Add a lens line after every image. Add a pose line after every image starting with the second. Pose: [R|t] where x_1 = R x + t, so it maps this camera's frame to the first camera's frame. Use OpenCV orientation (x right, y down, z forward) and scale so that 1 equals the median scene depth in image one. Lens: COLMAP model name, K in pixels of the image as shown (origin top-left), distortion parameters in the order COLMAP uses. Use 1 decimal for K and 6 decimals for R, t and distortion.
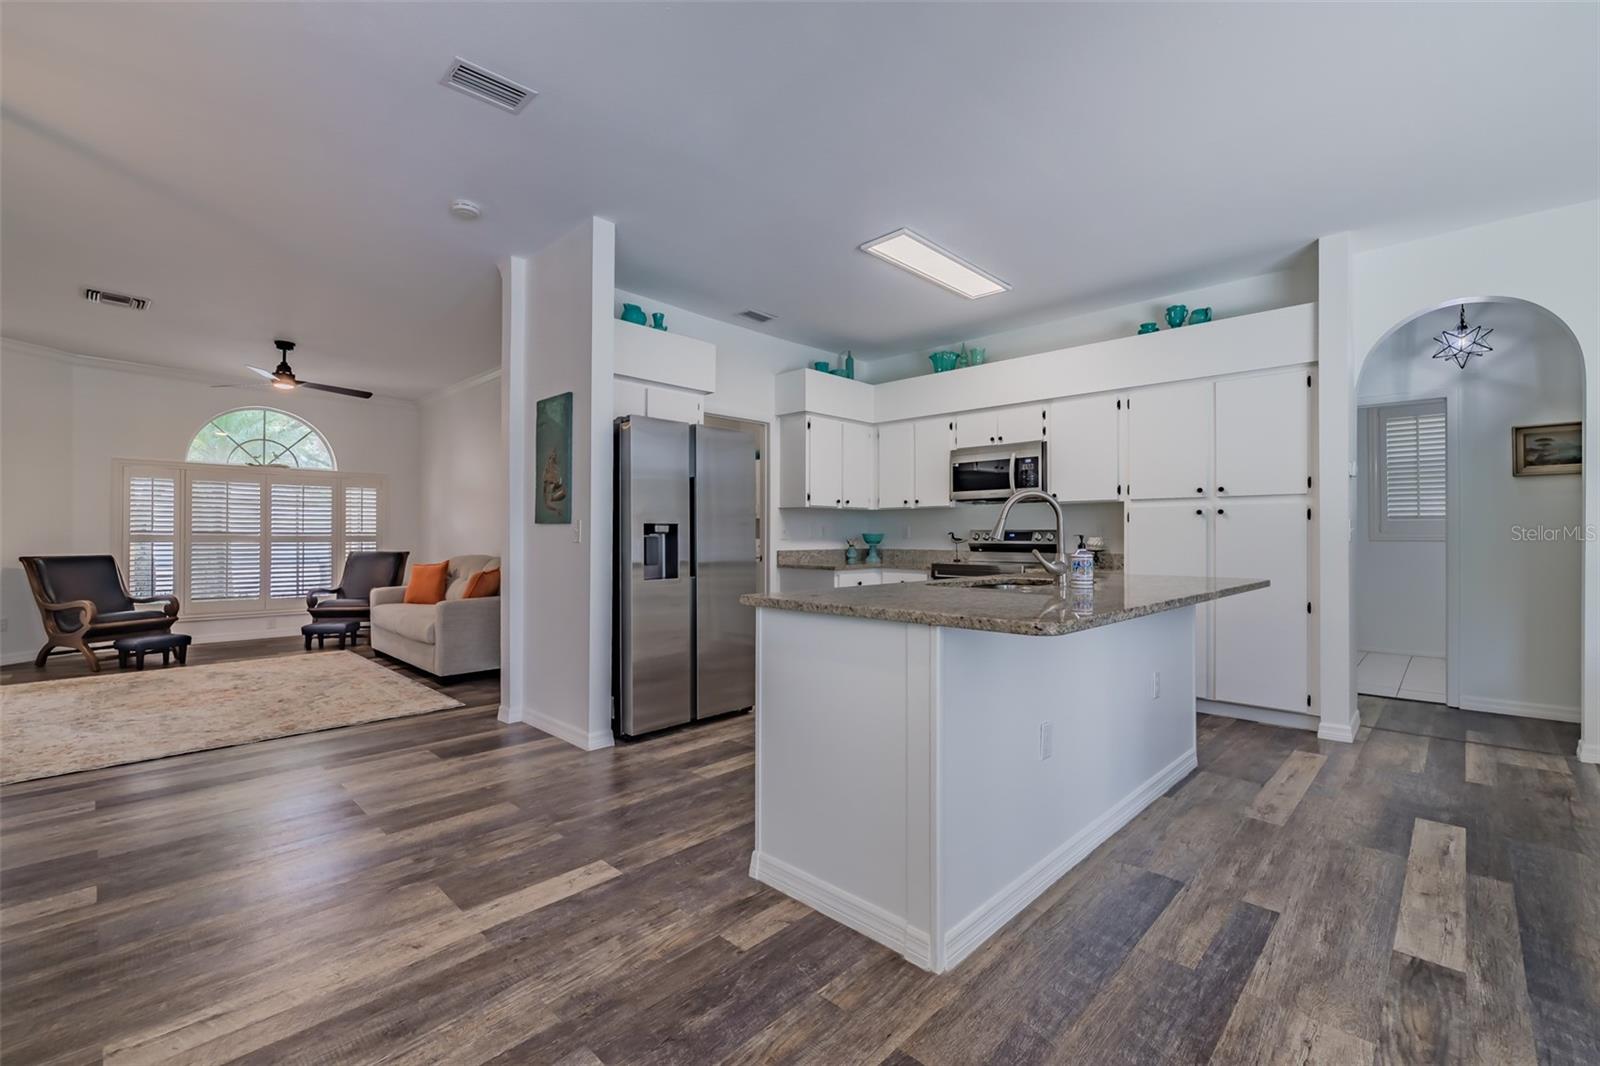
lens RADIAL K [[683.6, 0, 795.3], [0, 683.6, 532.8], [0, 0, 1]] dist [0.004781, -0.001810]
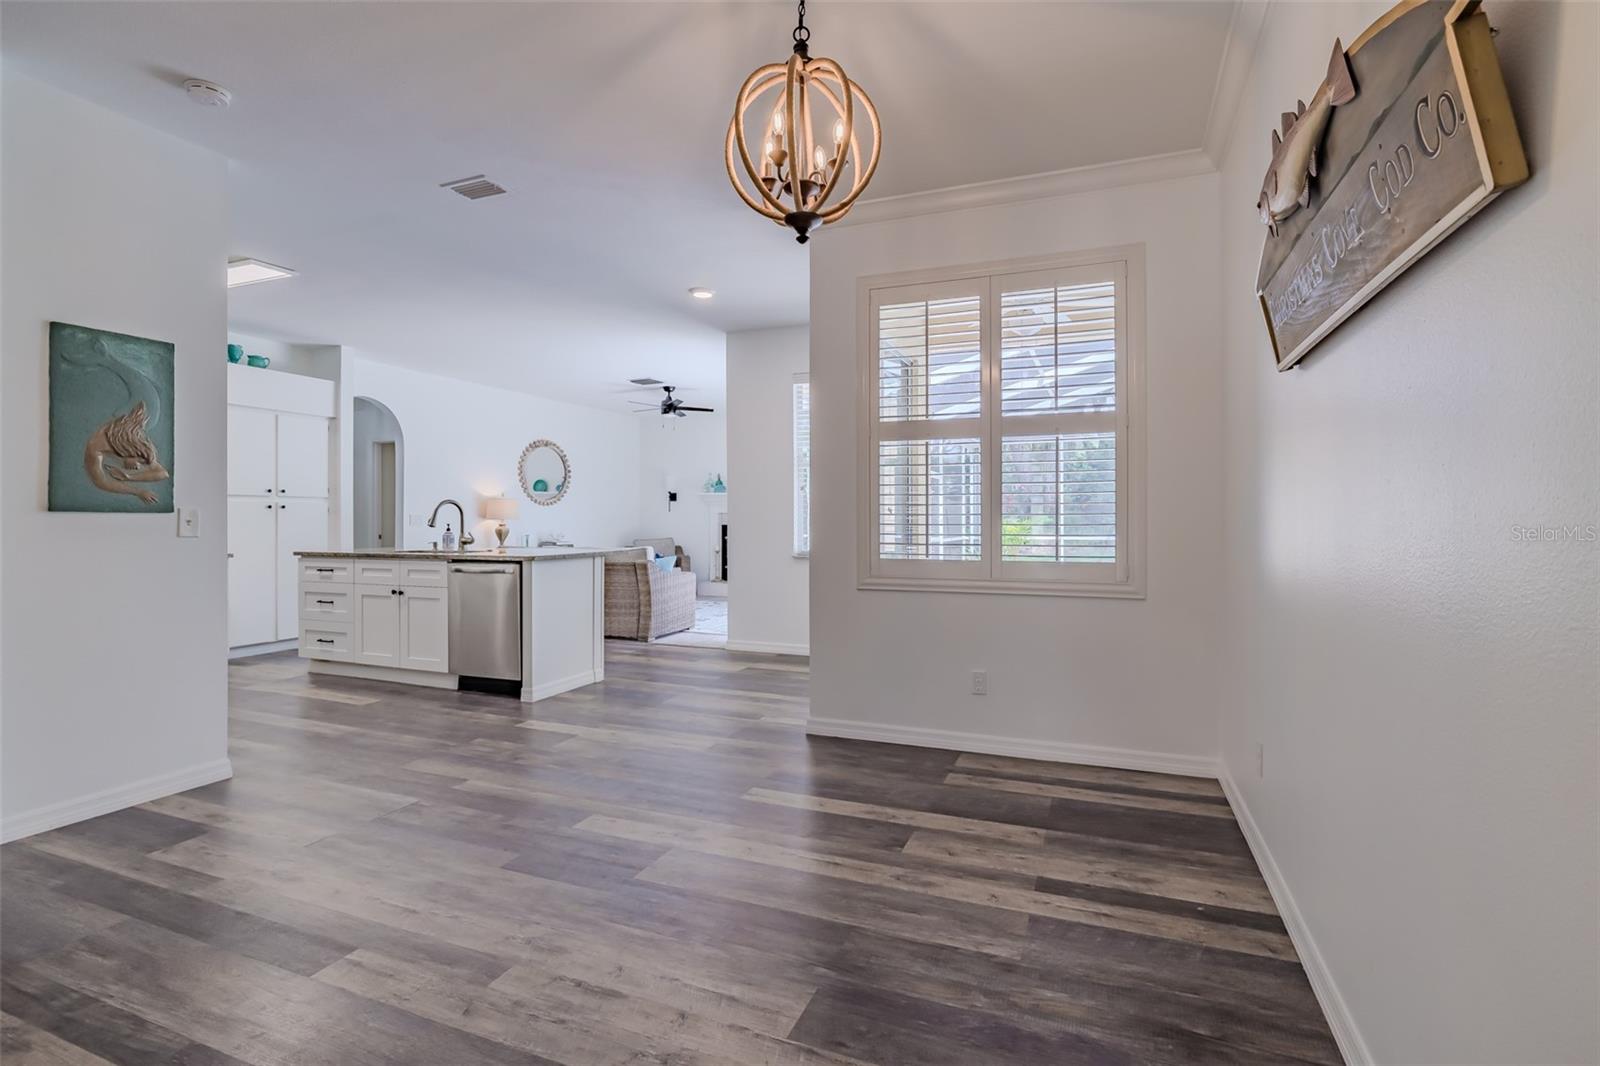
lens RADIAL K [[754.5, 0, 814.3], [0, 754.5, 518.2], [0, 0, 1]] dist [-0.010941, 0.002820]
pose [[-0.391543, 0.000507, 0.920160, -1.040077], [-0.001852, 0.999997, -0.001339, -0.006232], [-0.920158, -0.002228, -0.391541, 0.492841]]
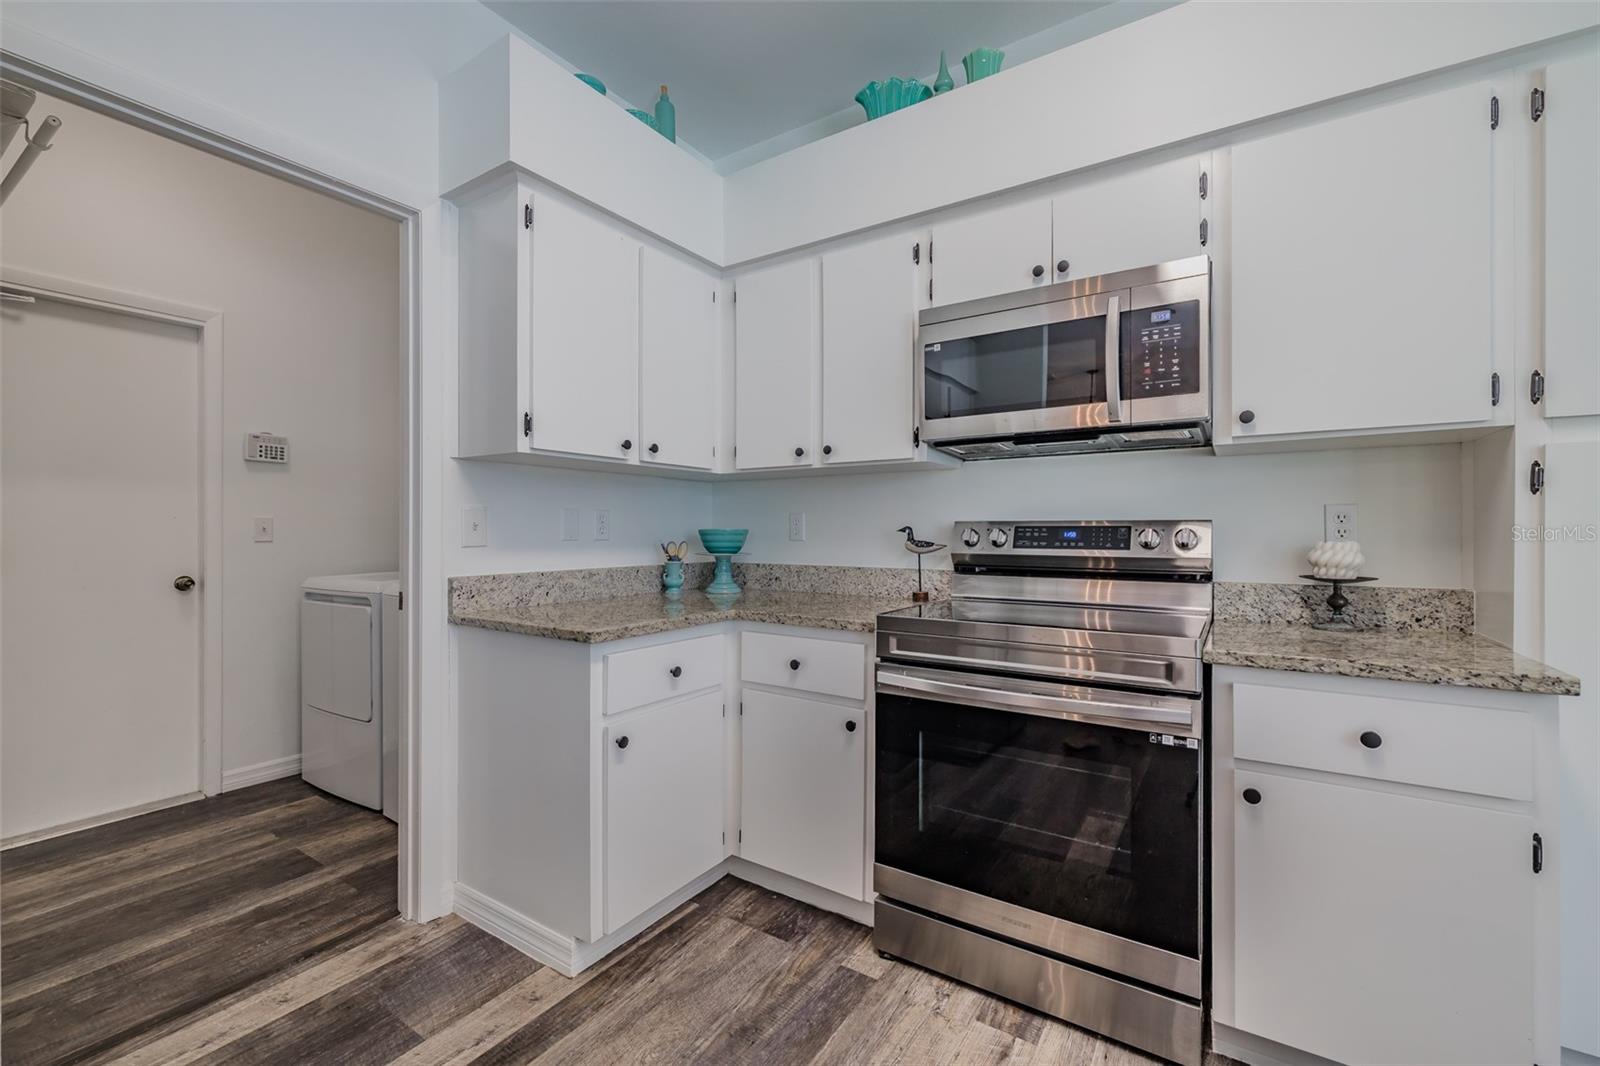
lens RADIAL K [[683.6, 0, 797.7], [0, 683.6, 526.1], [0, 0, 1]] dist [0.004781, -0.001810]
pose [[0.982619, 0.001398, 0.185629, 0.098246], [-0.000994, 0.999997, -0.002269, -0.000167], [-0.185631, 0.002045, 0.982617, 0.694189]]
